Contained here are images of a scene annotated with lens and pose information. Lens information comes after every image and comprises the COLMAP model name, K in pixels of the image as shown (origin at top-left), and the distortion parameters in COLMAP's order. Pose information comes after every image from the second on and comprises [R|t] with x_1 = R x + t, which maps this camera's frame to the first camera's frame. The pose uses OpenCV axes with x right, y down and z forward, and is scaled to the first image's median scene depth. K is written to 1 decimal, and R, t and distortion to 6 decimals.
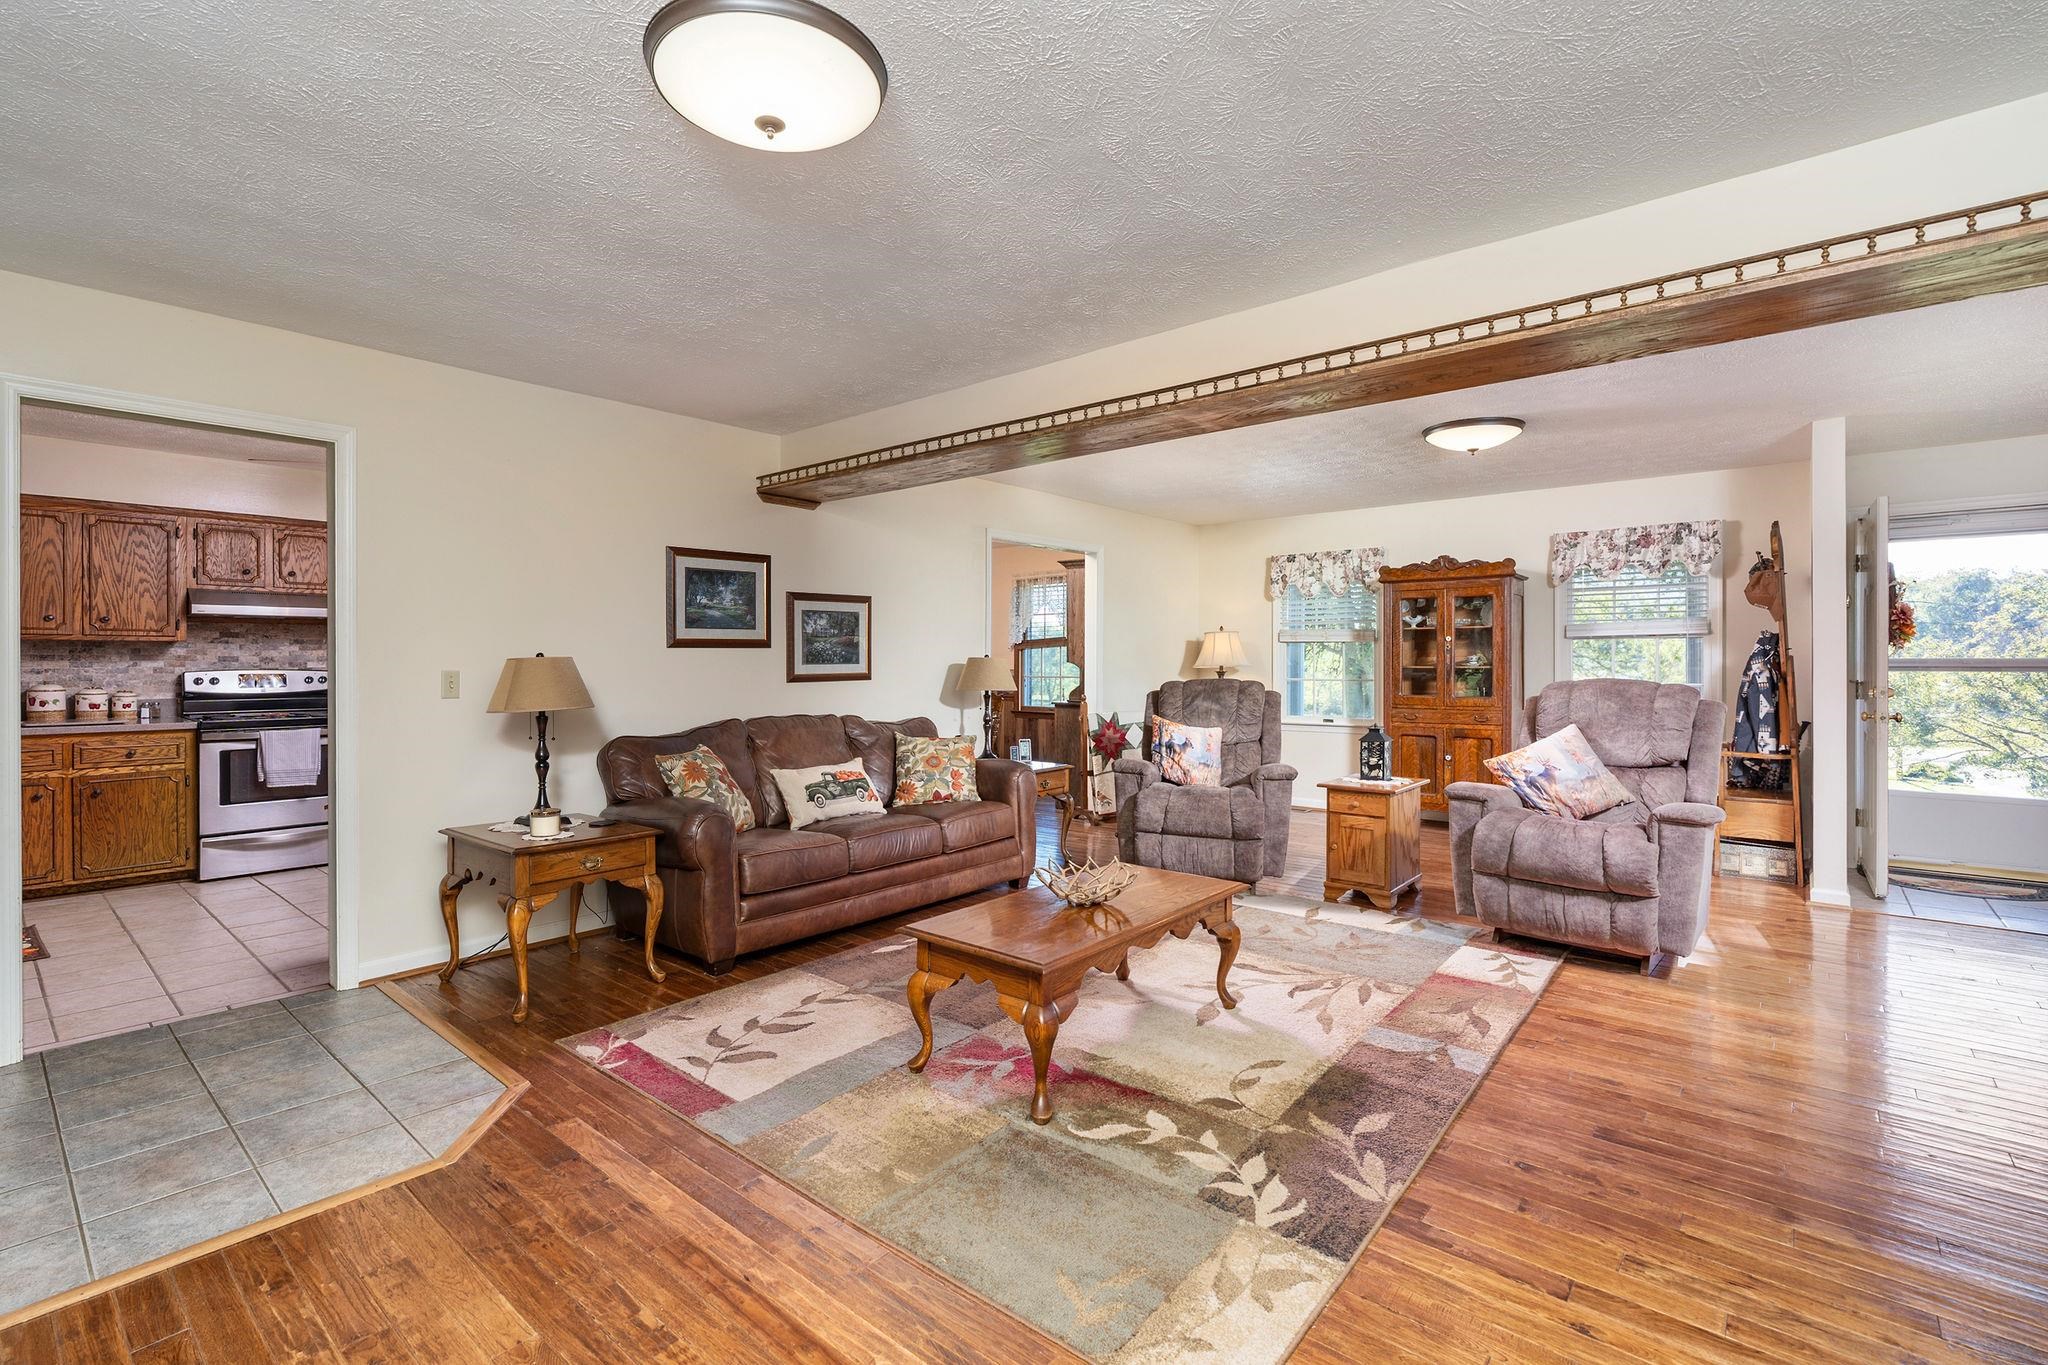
lens RADIAL K [[931.5, 0, 980.7], [0, 931.5, 657.7], [0, 0, 1]] dist [-0.003629, 0.000429]
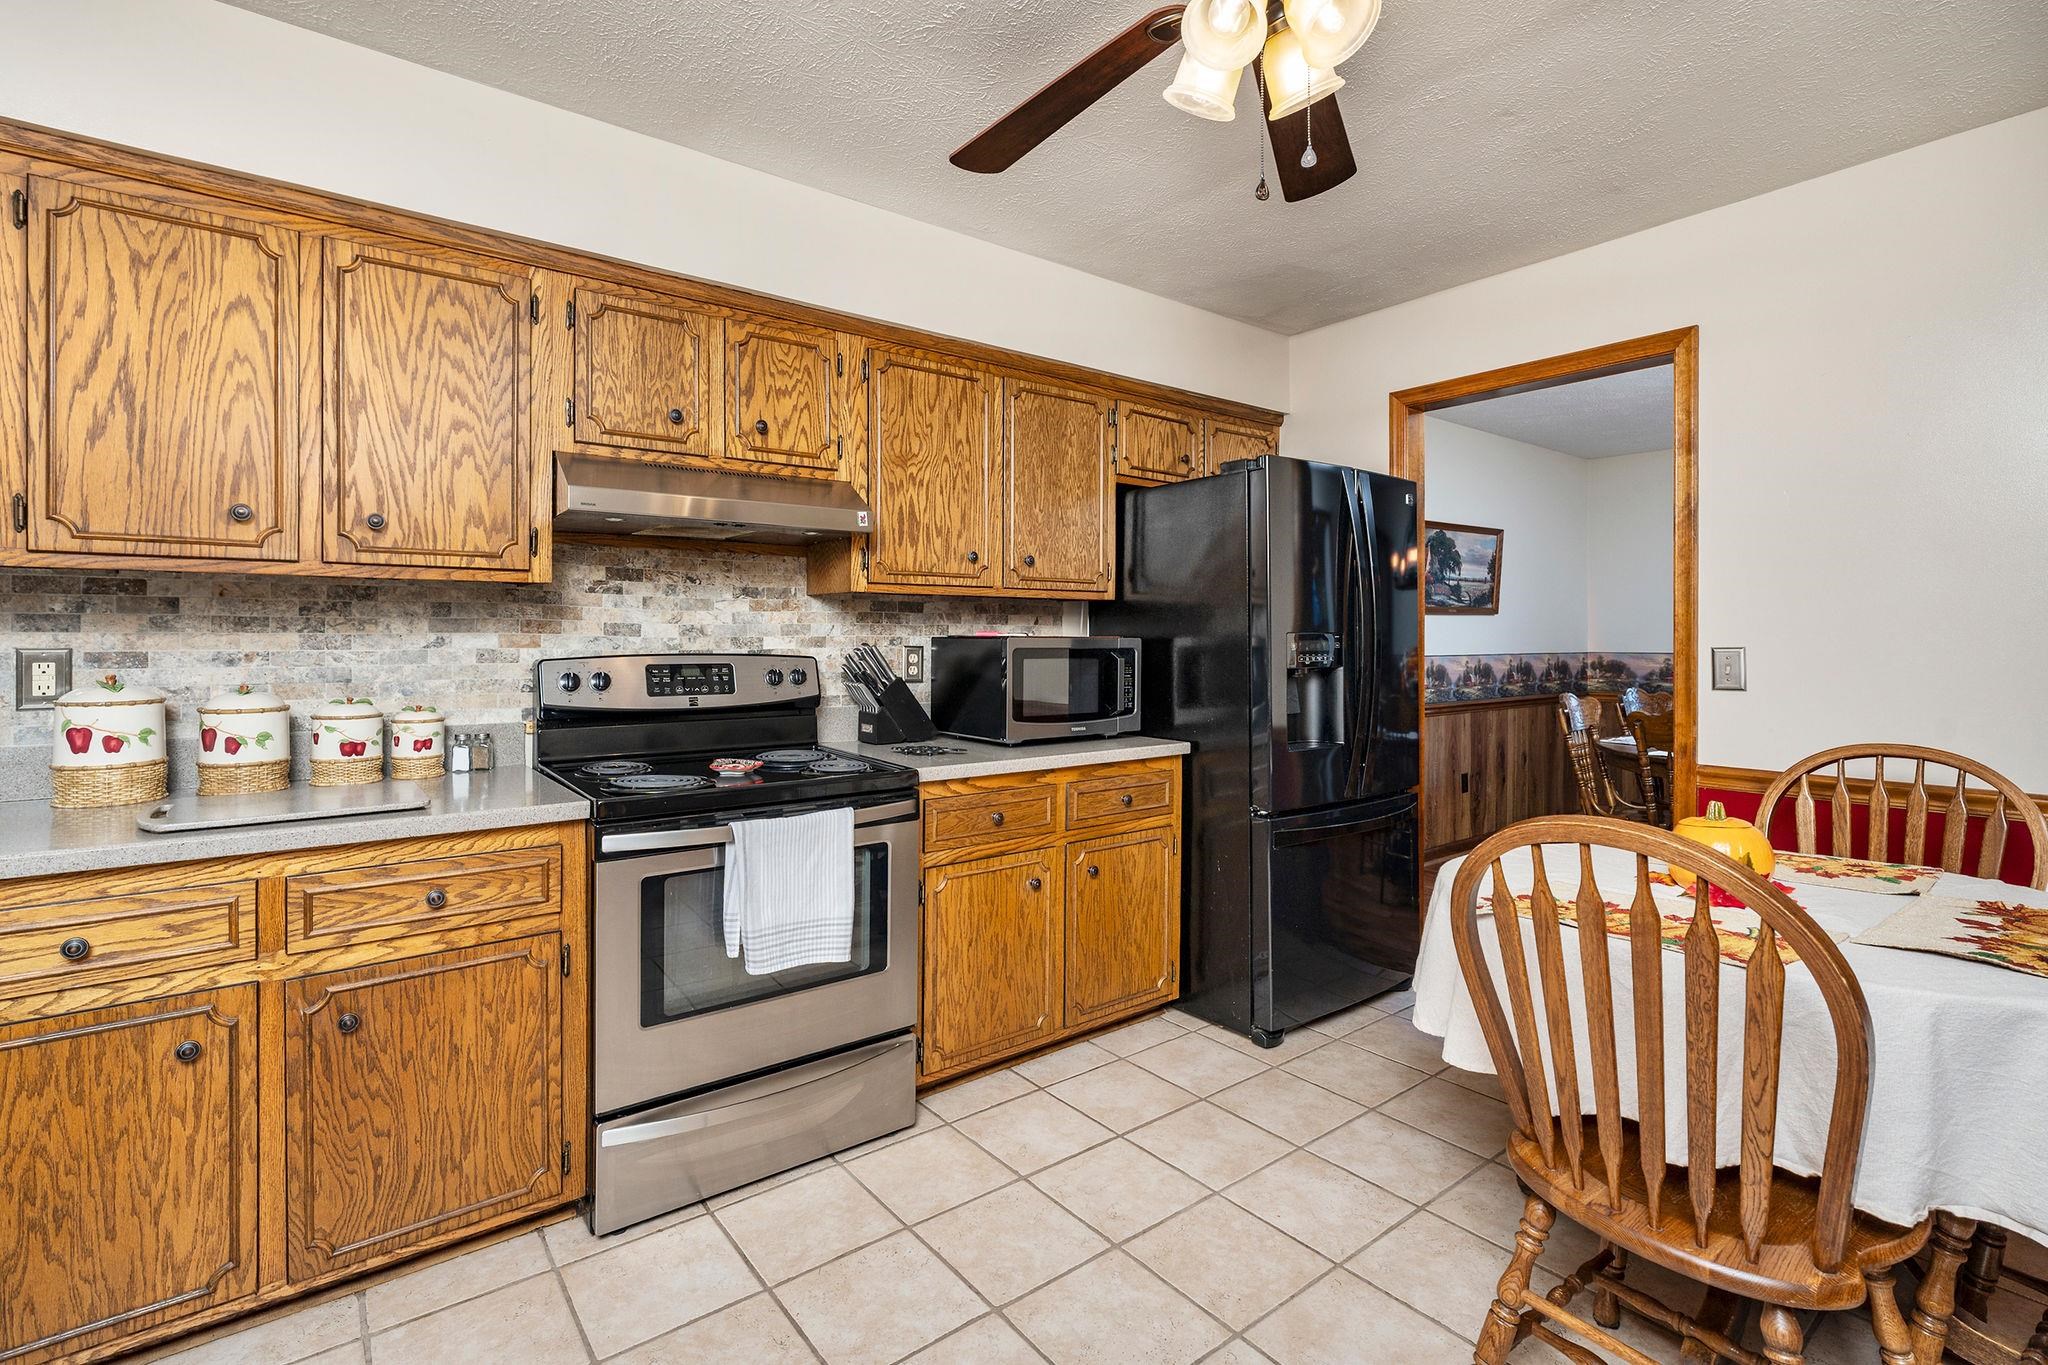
lens RADIAL K [[931.5, 0, 973.3], [0, 931.5, 638.8], [0, 0, 1]] dist [-0.003629, 0.000429]
pose [[0.978626, 0.001871, -0.205641, -0.625777], [-0.001669, 0.999998, 0.001153, 0.005399], [0.205642, -0.000785, 0.978627, 0.679327]]
